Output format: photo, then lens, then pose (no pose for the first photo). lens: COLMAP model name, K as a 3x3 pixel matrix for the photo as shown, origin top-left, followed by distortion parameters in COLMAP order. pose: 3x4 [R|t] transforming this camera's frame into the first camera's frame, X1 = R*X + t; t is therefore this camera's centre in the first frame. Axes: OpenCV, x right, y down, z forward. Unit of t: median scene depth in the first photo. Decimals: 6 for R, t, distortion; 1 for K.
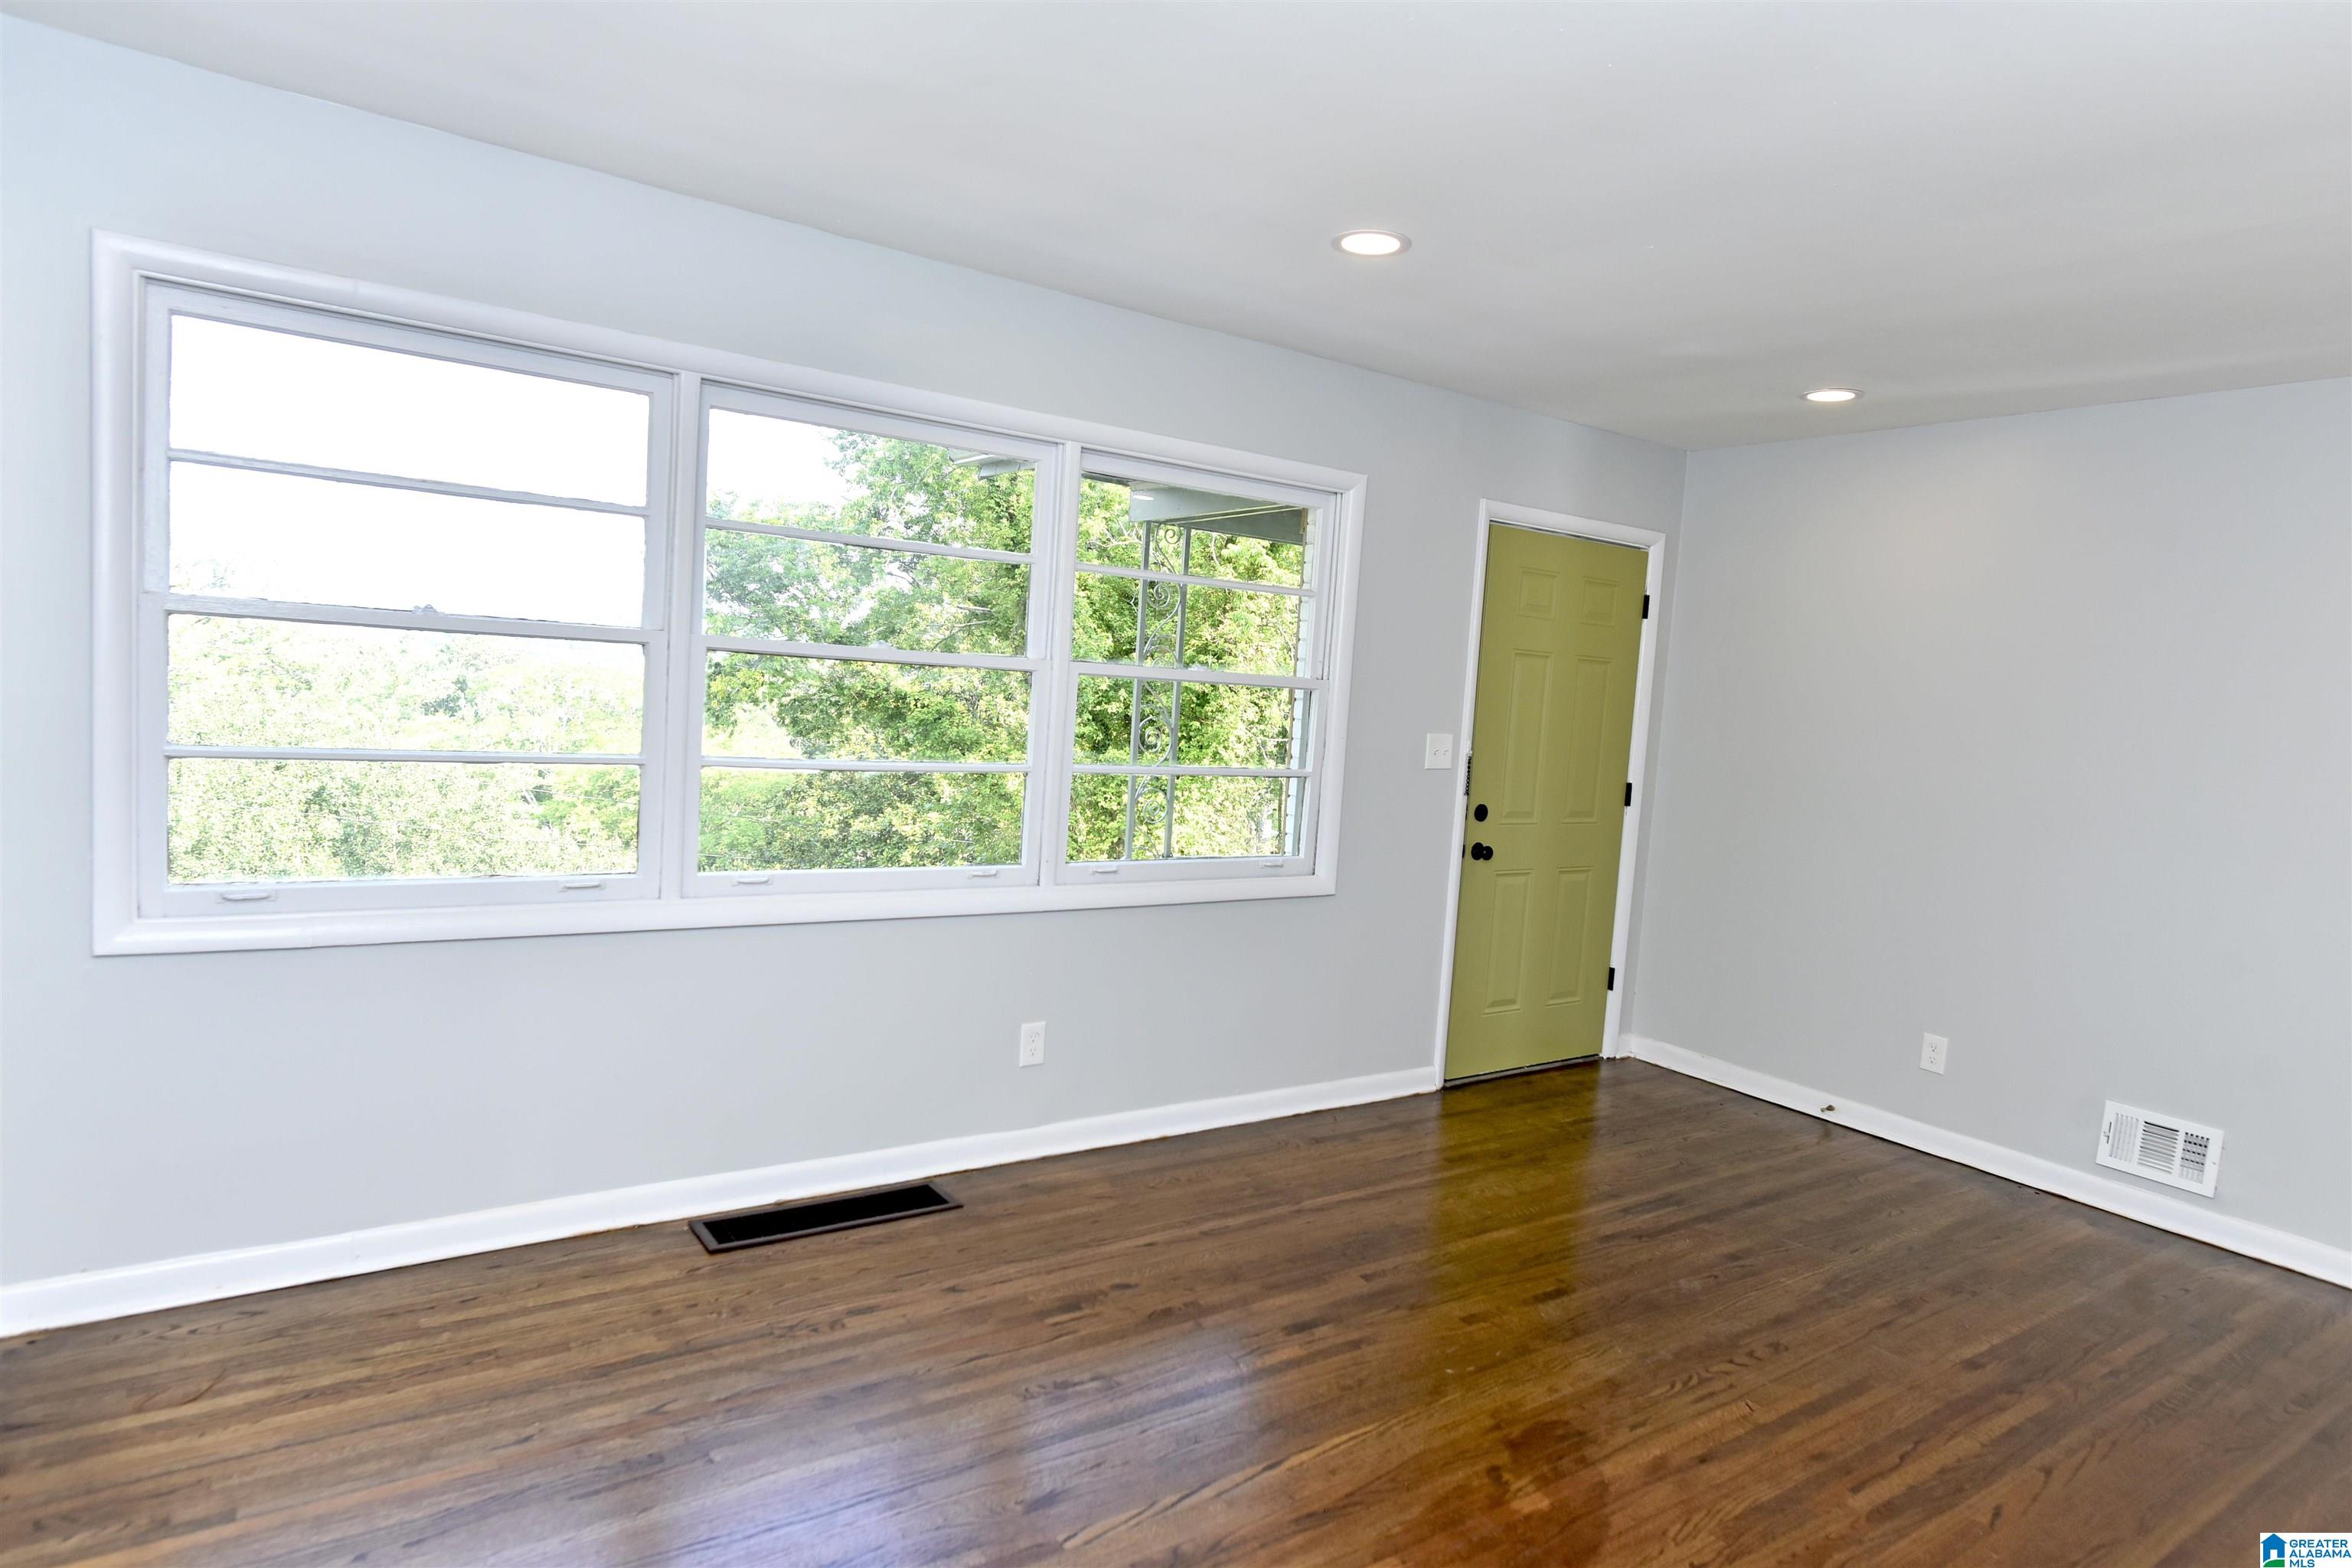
lens RADIAL K [[1324.1, 0, 1174.0], [0, 1324.1, 783.5], [0, 0, 1]] dist [-0.000208, -0.001906]
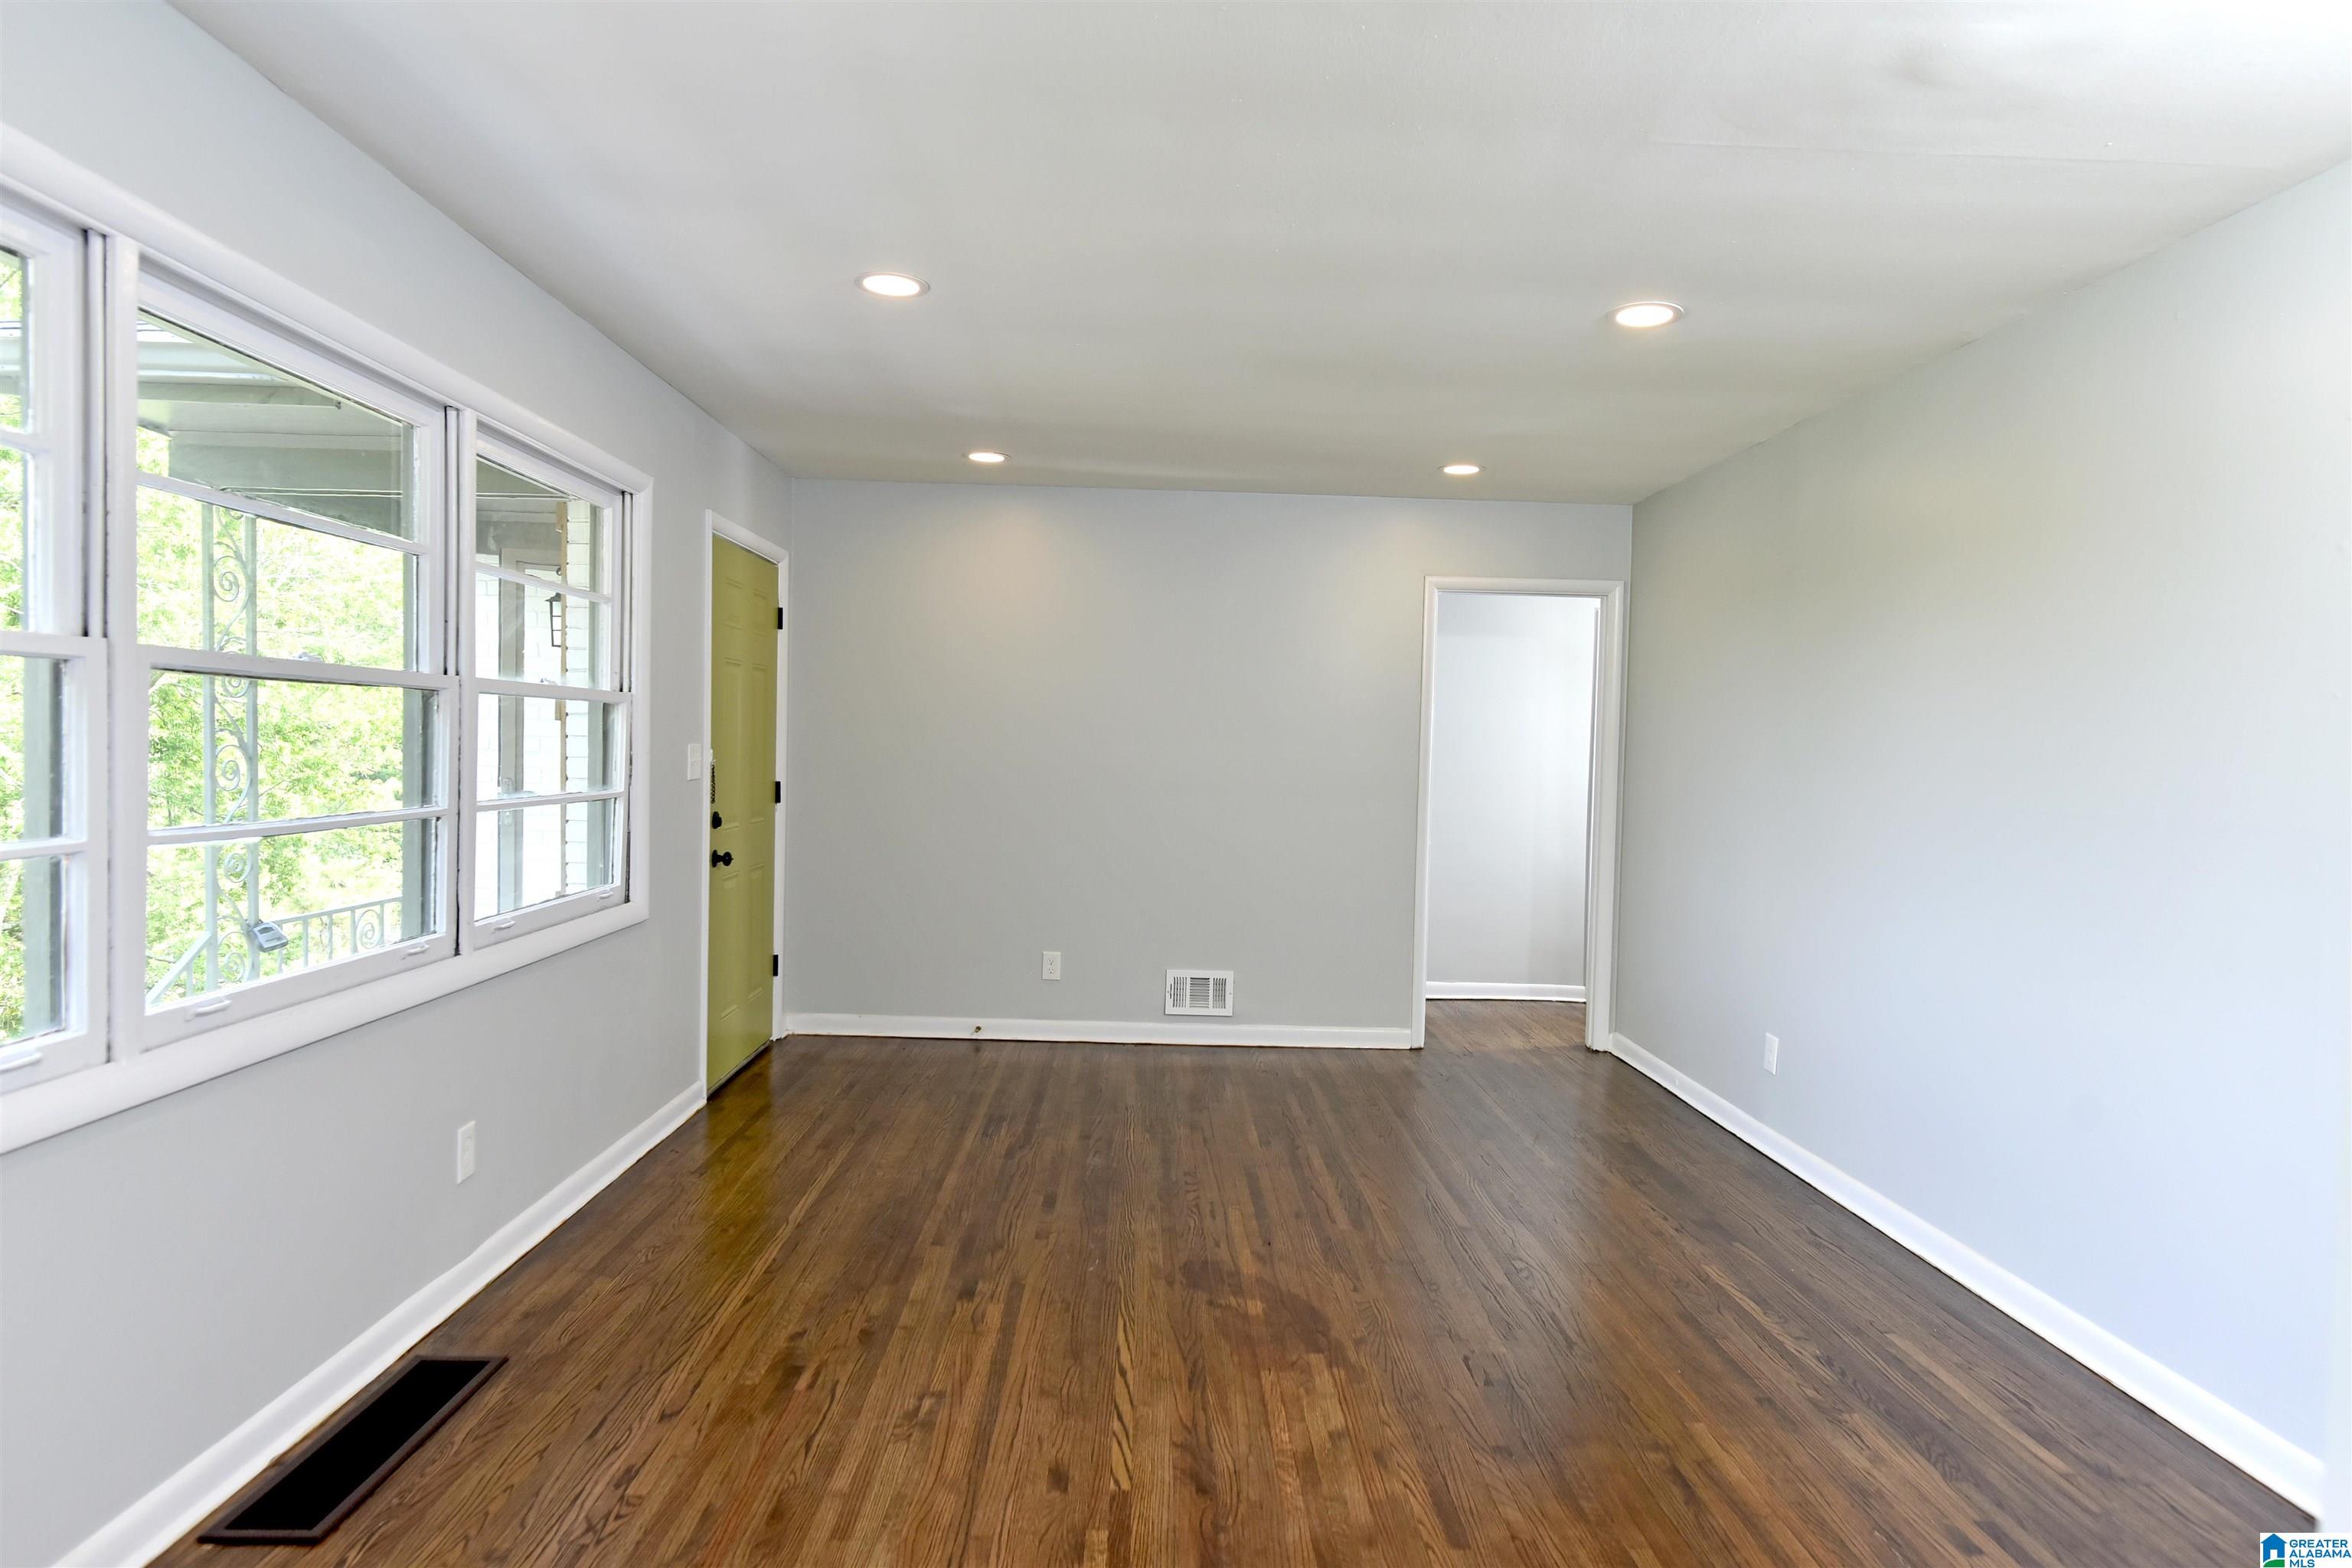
lens RADIAL K [[1324.1, 0, 1174.0], [0, 1324.1, 783.0], [0, 0, 1]] dist [-0.000208, -0.001906]
pose [[0.553609, -0.076476, 0.829258, -0.571412], [0.074391, 0.996335, 0.042220, -0.031622], [-0.829448, 0.038316, 0.557269, 0.203839]]
